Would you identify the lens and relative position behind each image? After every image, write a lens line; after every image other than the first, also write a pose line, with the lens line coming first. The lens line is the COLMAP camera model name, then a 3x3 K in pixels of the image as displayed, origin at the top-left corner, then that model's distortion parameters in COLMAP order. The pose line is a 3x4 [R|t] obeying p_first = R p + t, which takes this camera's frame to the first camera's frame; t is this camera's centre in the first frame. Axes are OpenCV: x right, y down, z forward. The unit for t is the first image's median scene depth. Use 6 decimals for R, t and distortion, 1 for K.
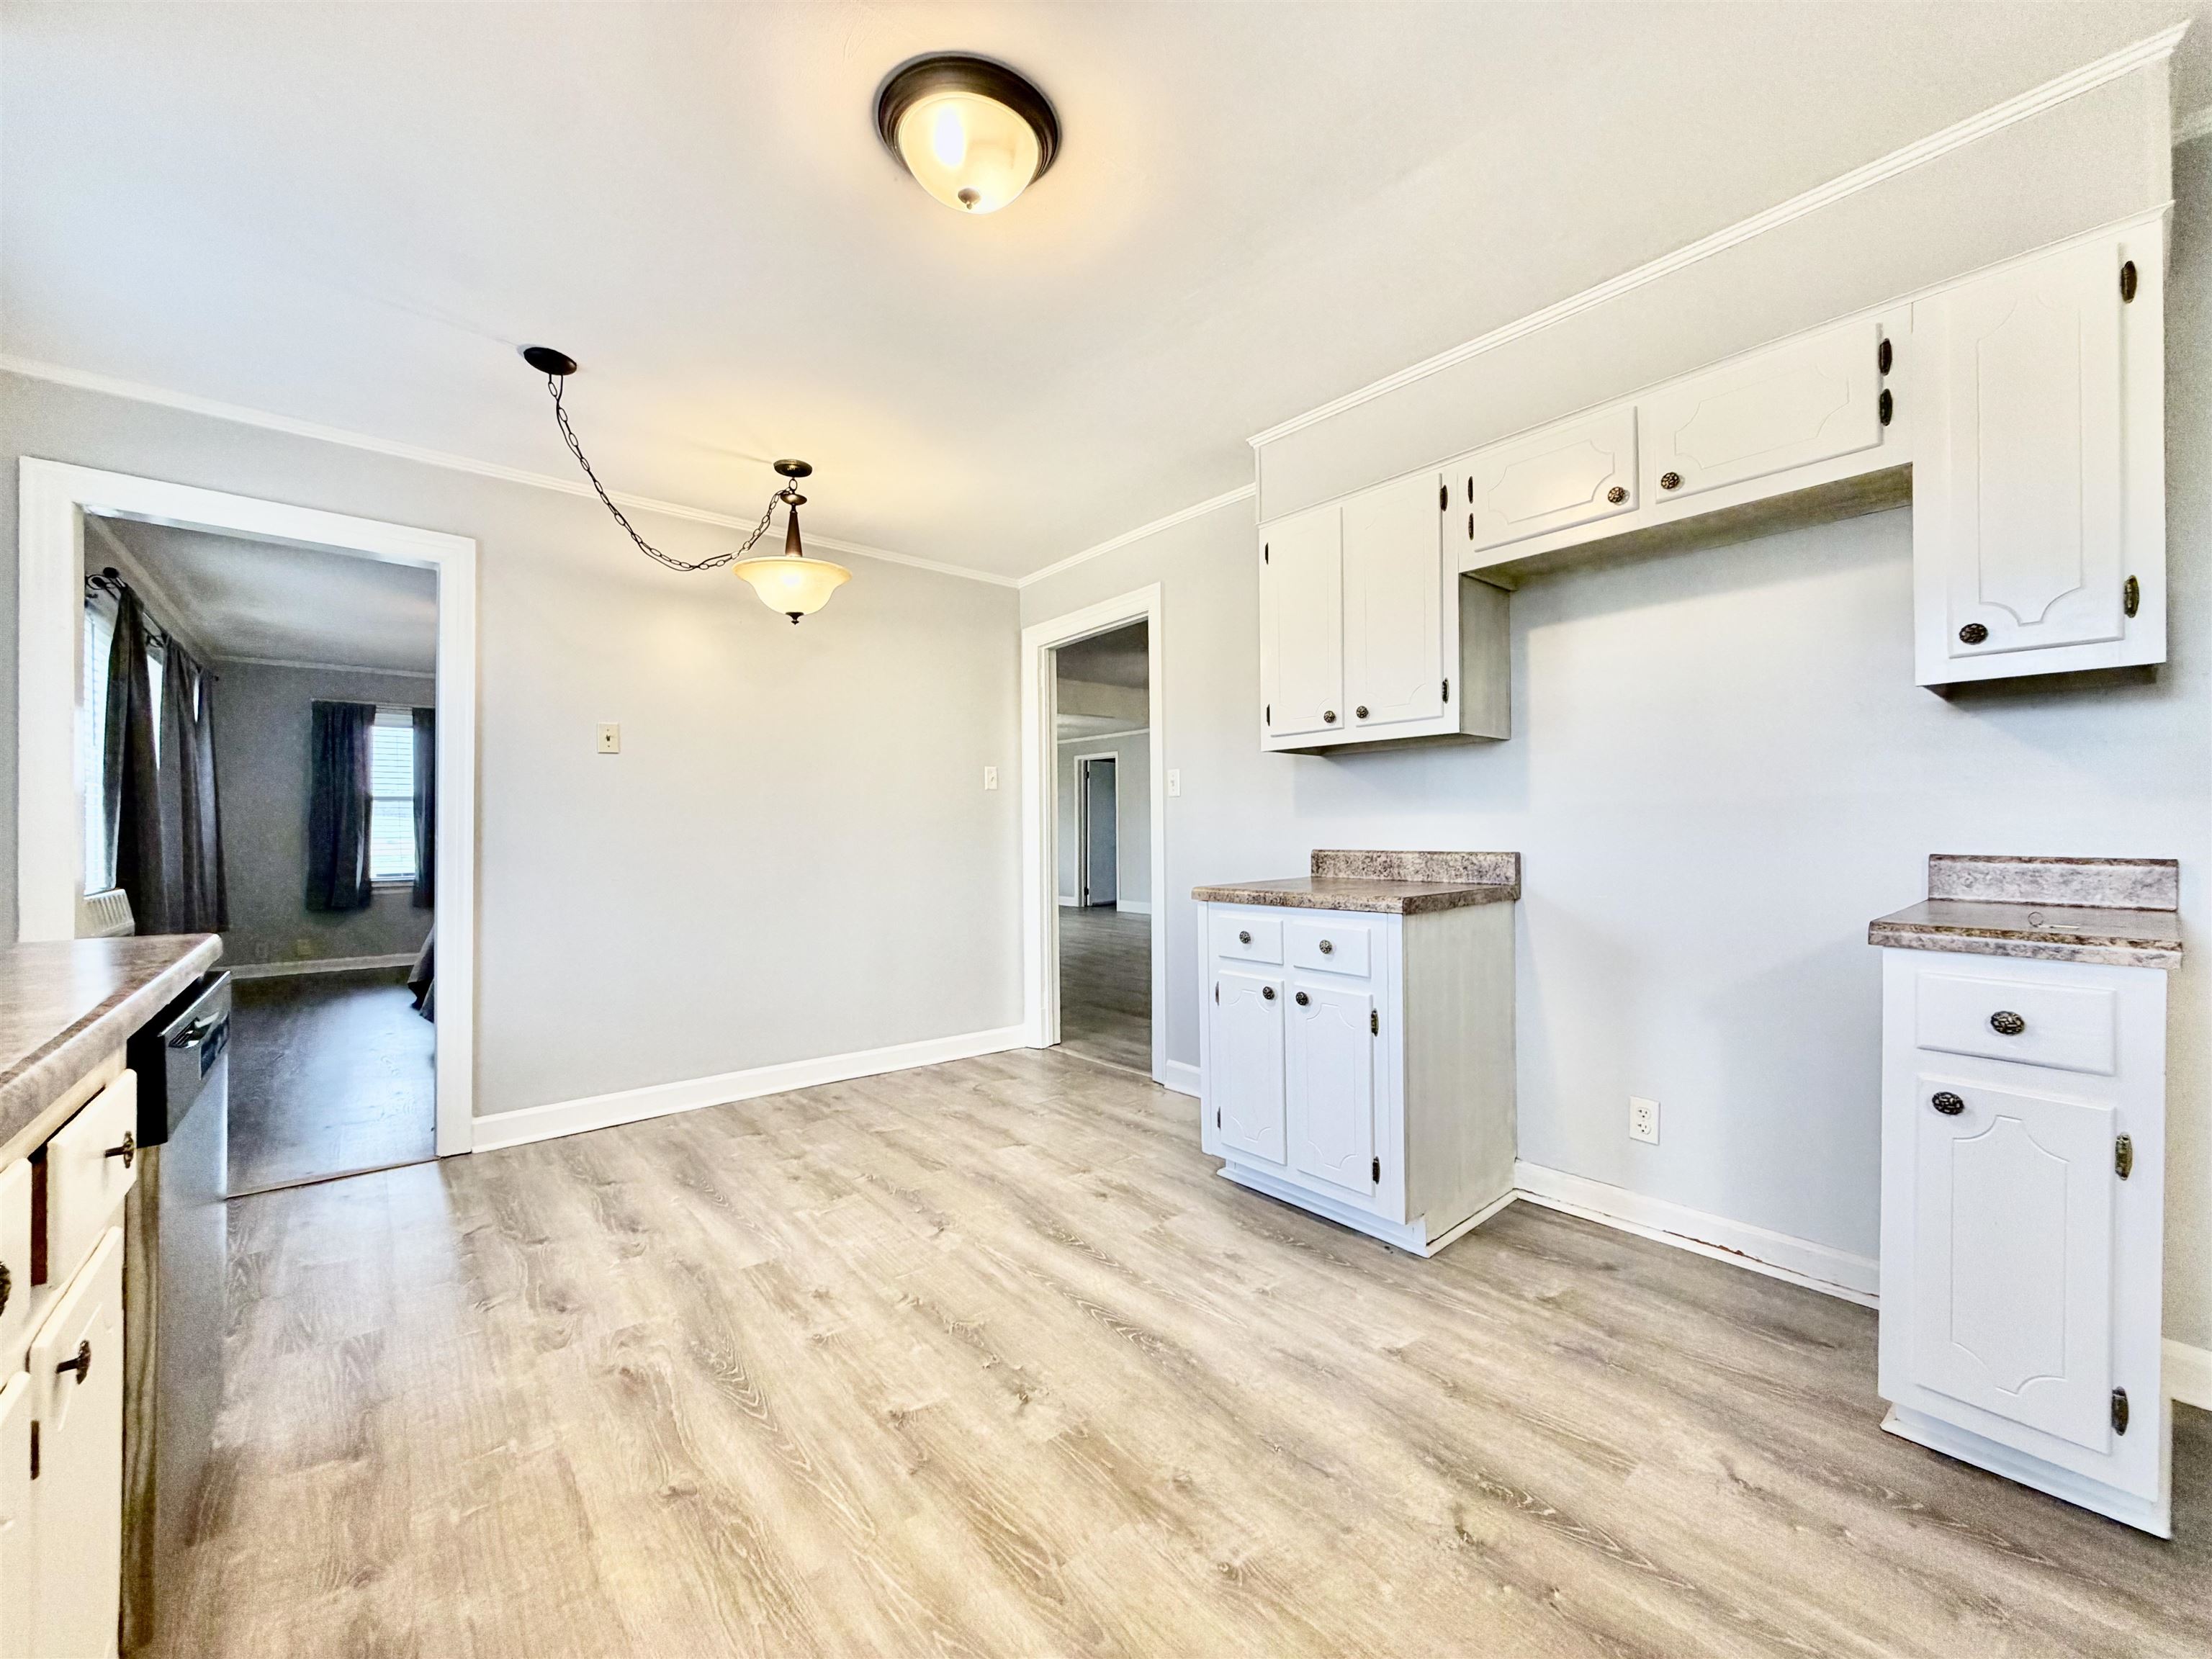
lens RADIAL K [[877.1, 0, 1095.8], [0, 877.1, 828.8], [0, 0, 1]] dist [0.000863, -0.000081]
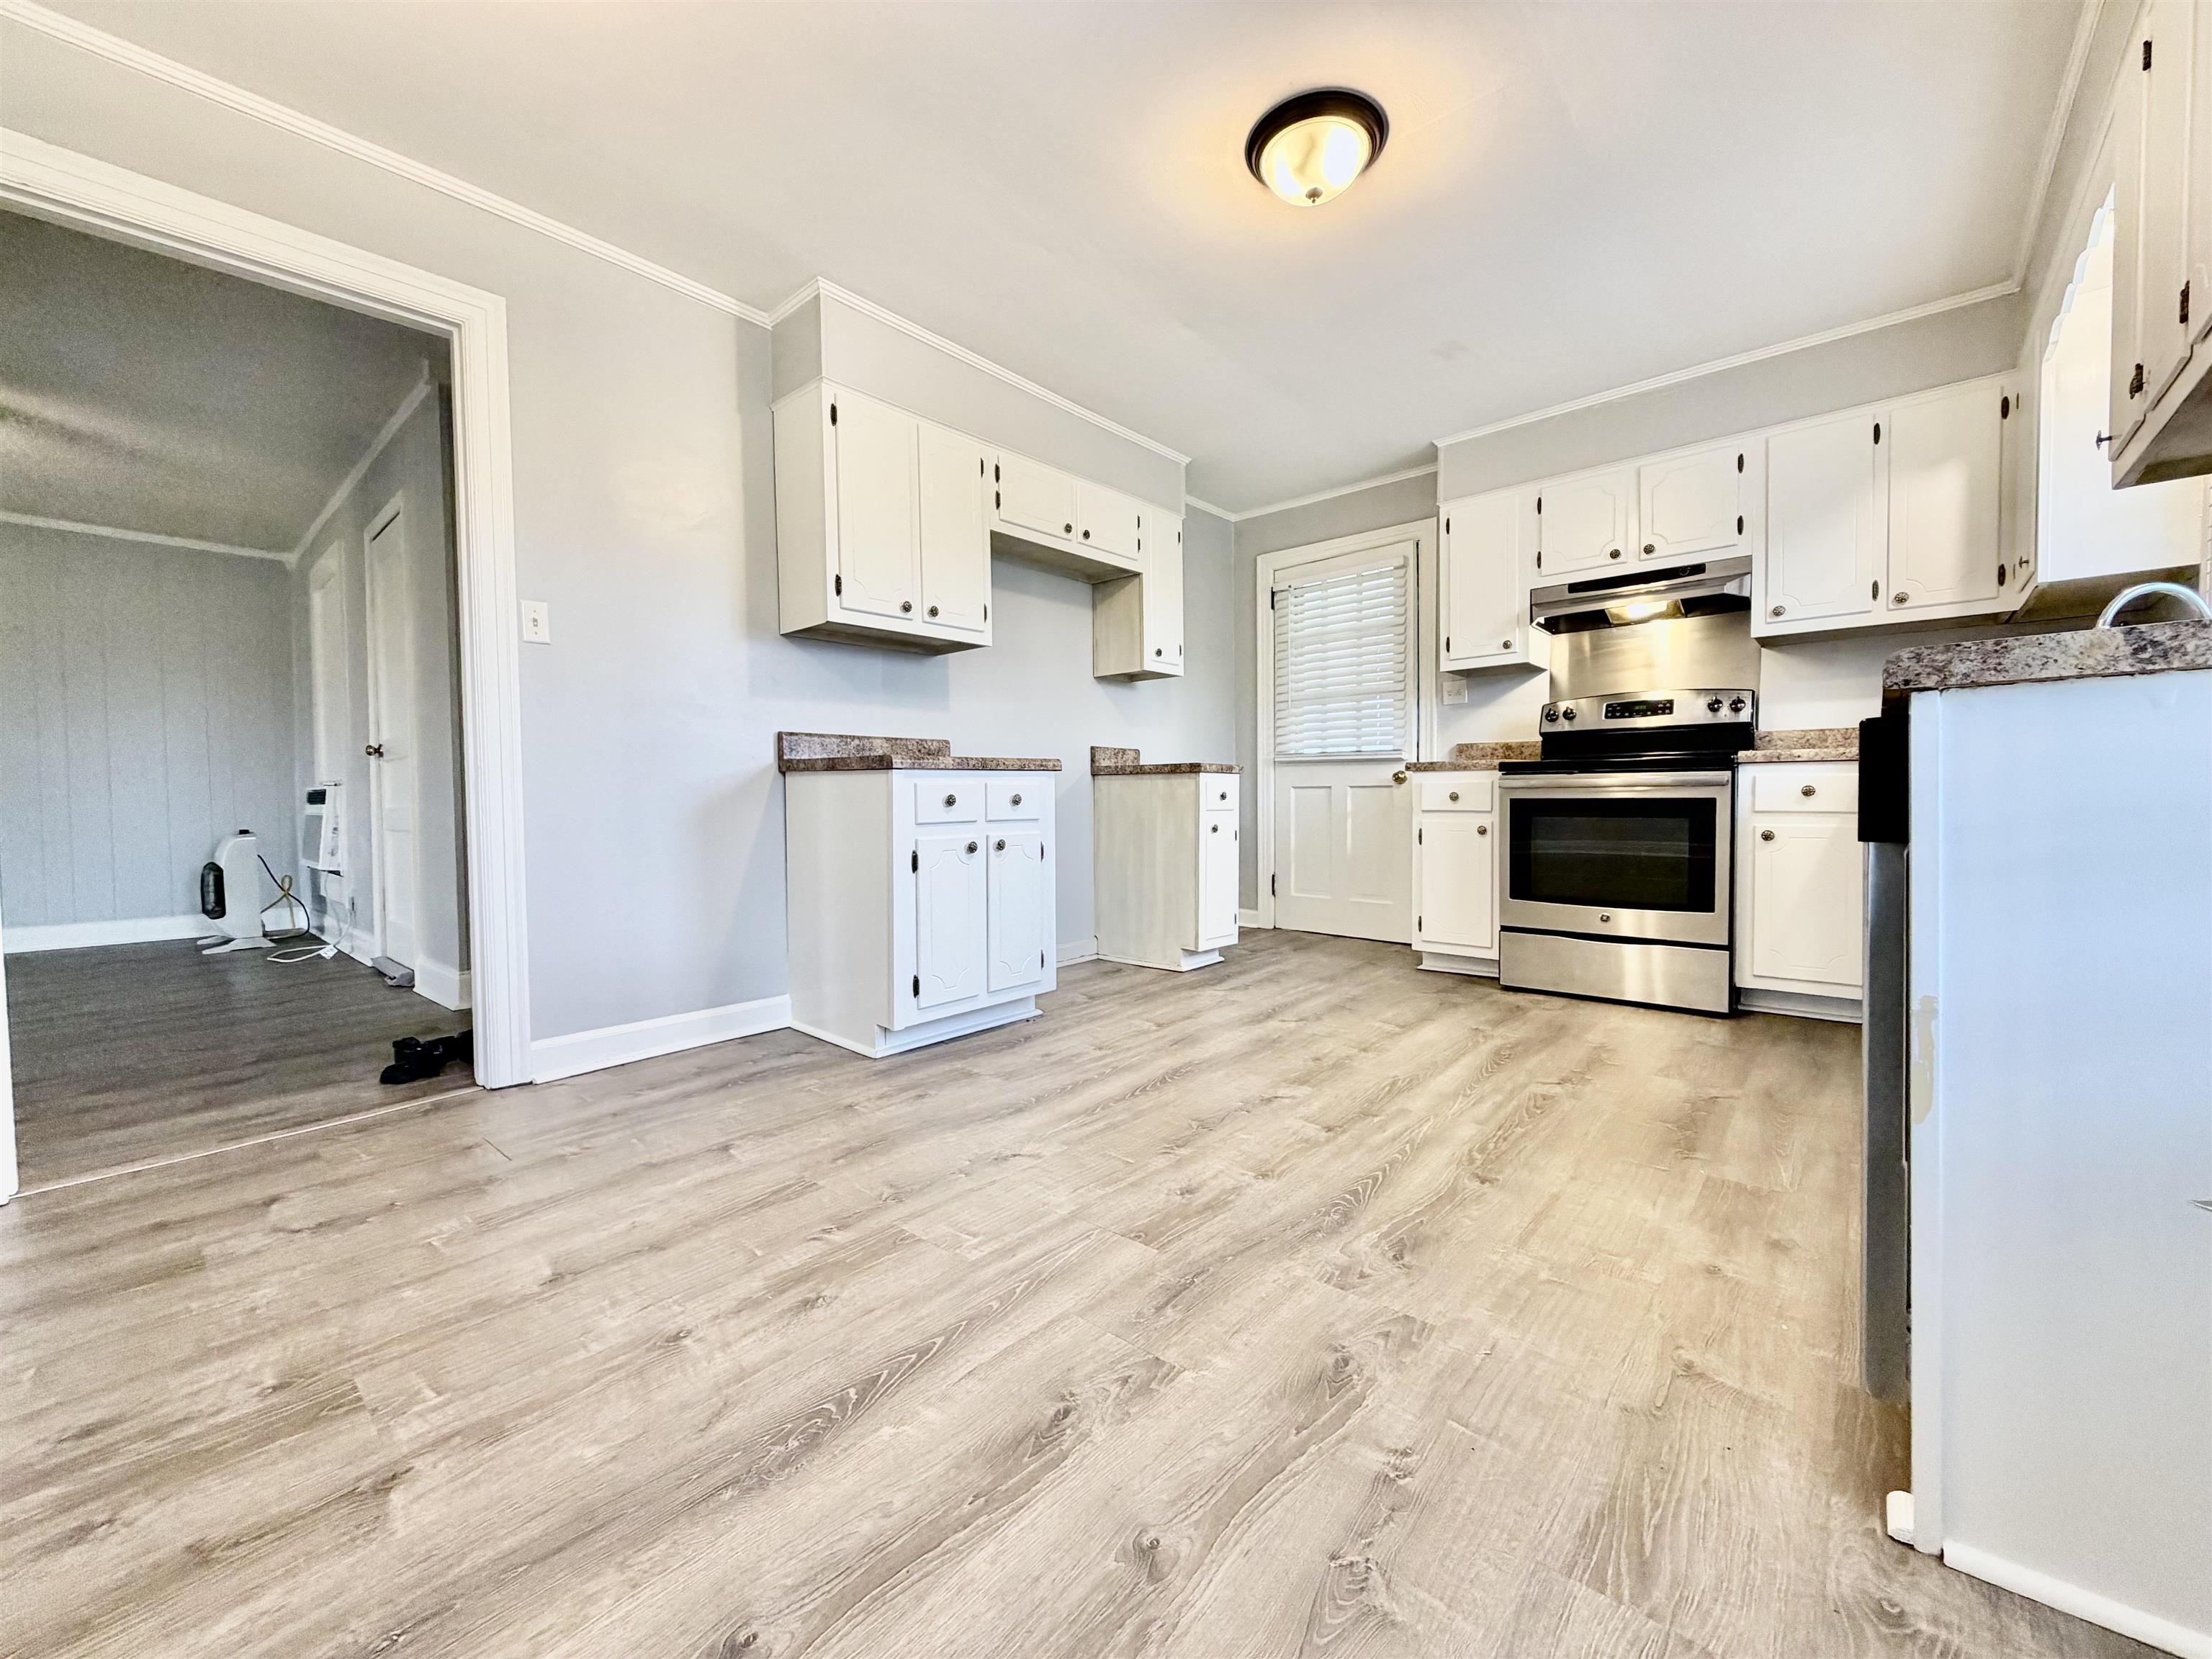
lens RADIAL K [[877.1, 0, 1103.3], [0, 877.1, 826.3], [0, 0, 1]] dist [0.000863, -0.000081]
pose [[-0.156378, -0.023181, 0.987425, -0.975793], [0.010464, 0.999630, 0.025125, 0.138380], [-0.987642, 0.014262, -0.156078, 1.046586]]
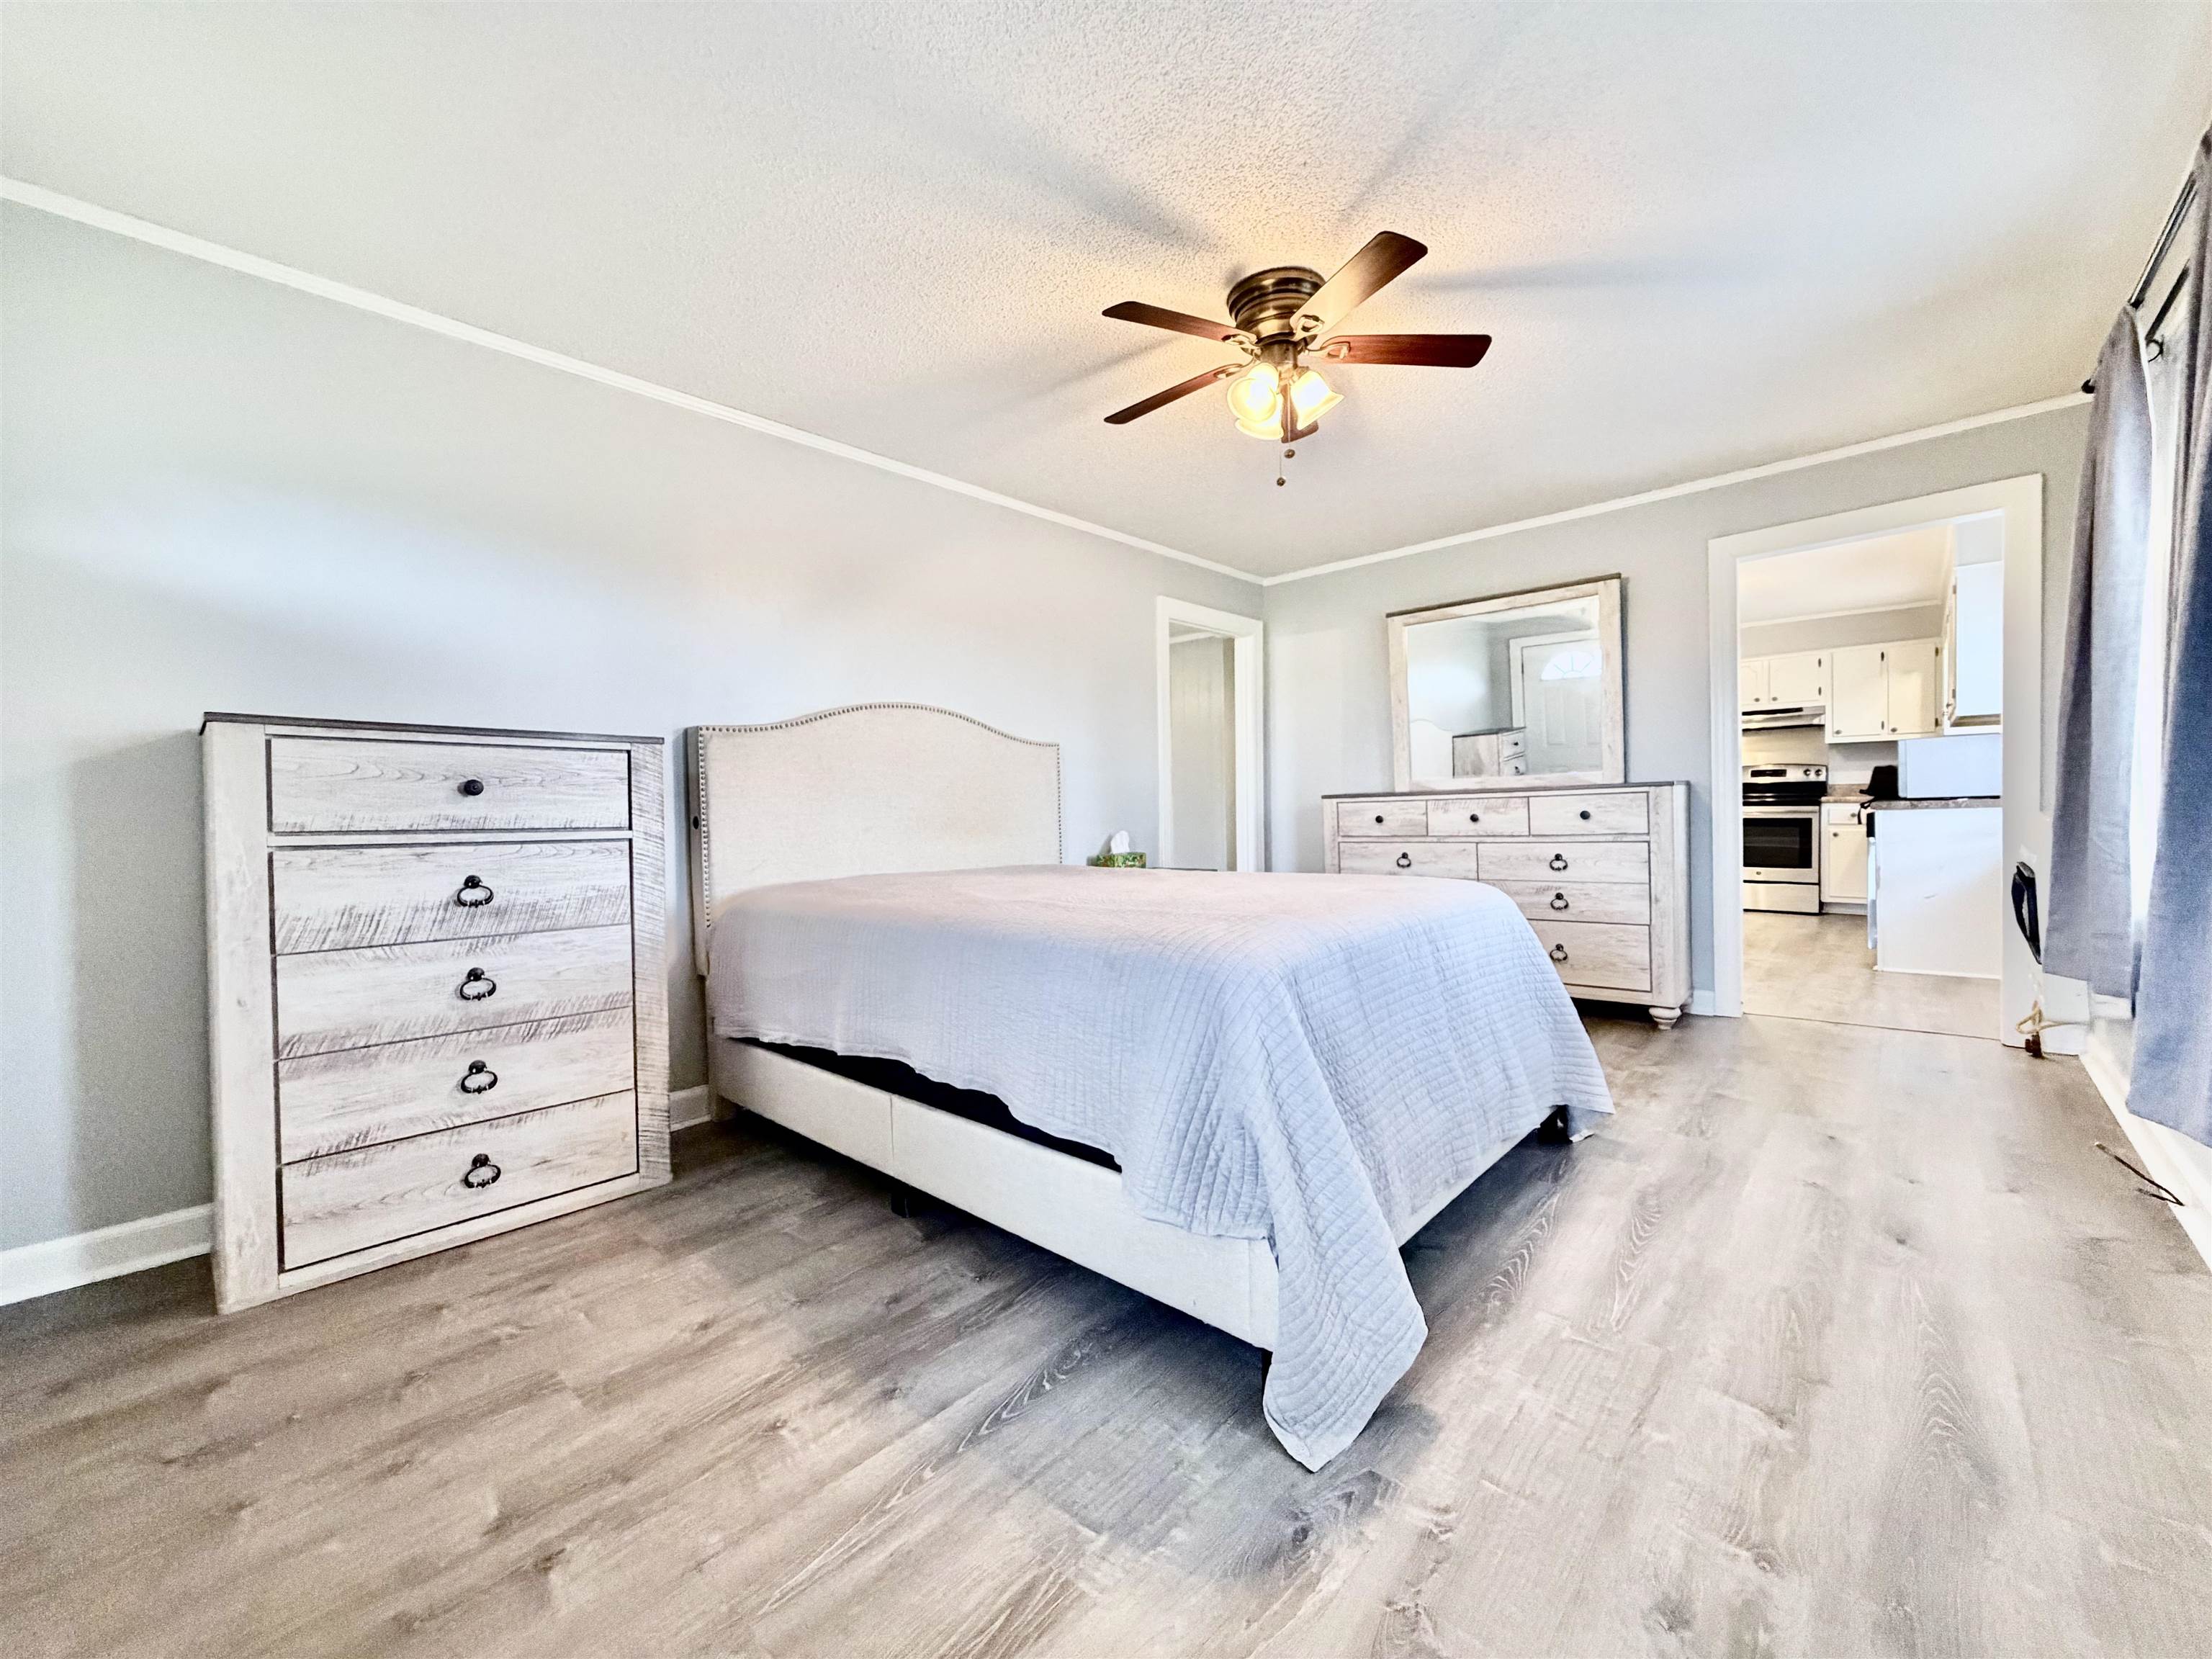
lens RADIAL K [[877.1, 0, 1100.4], [0, 877.1, 823.5], [0, 0, 1]] dist [0.000863, -0.000081]
pose [[-0.104083, -0.010282, 0.994516, -2.496889], [0.022143, 0.999675, 0.012653, 0.070983], [-0.994322, 0.023338, -0.103821, 2.603306]]
